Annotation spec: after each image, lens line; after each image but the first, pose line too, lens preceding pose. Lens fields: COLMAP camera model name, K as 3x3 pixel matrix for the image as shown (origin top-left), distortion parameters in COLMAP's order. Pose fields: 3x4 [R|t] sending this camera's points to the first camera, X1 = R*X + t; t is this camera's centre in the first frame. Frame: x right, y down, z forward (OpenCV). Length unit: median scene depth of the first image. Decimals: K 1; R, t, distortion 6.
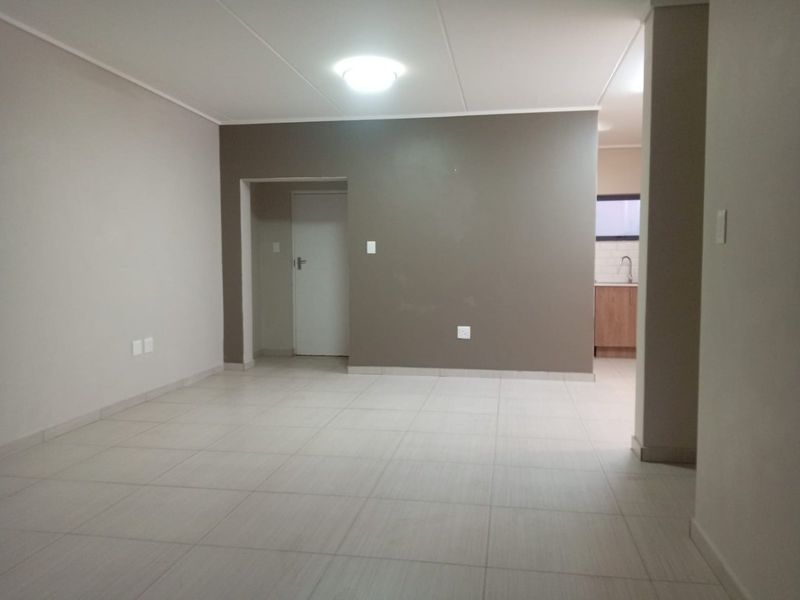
lens RADIAL K [[632.8, 0, 400.0], [0, 632.8, 300.0], [0, 0, 1]] dist [0.004312, -0.003787]
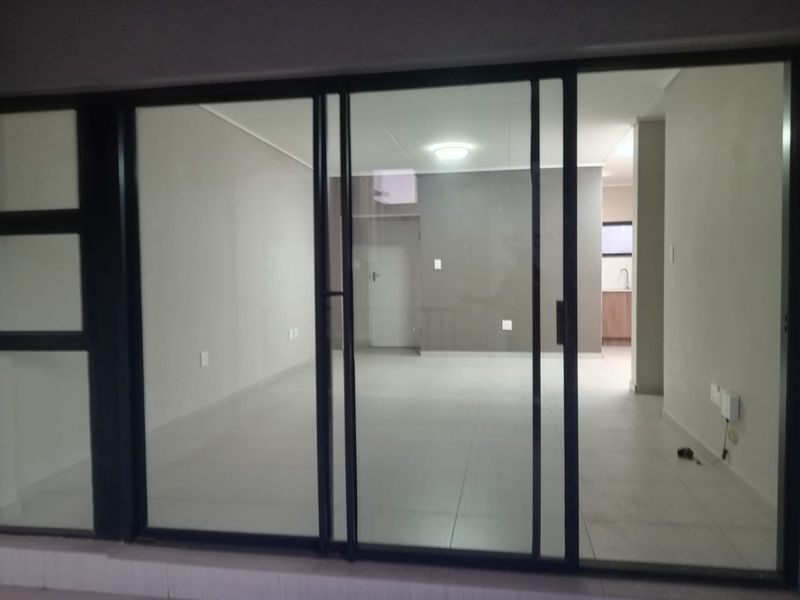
lens RADIAL K [[632.8, 0, 400.0], [0, 632.8, 300.0], [0, 0, 1]] dist [0.004312, -0.003787]
pose [[0.999955, -0.008842, 0.003319, -0.131832], [0.008914, 0.999709, -0.022433, 0.024083], [-0.003120, 0.022462, 0.999743, -0.364663]]
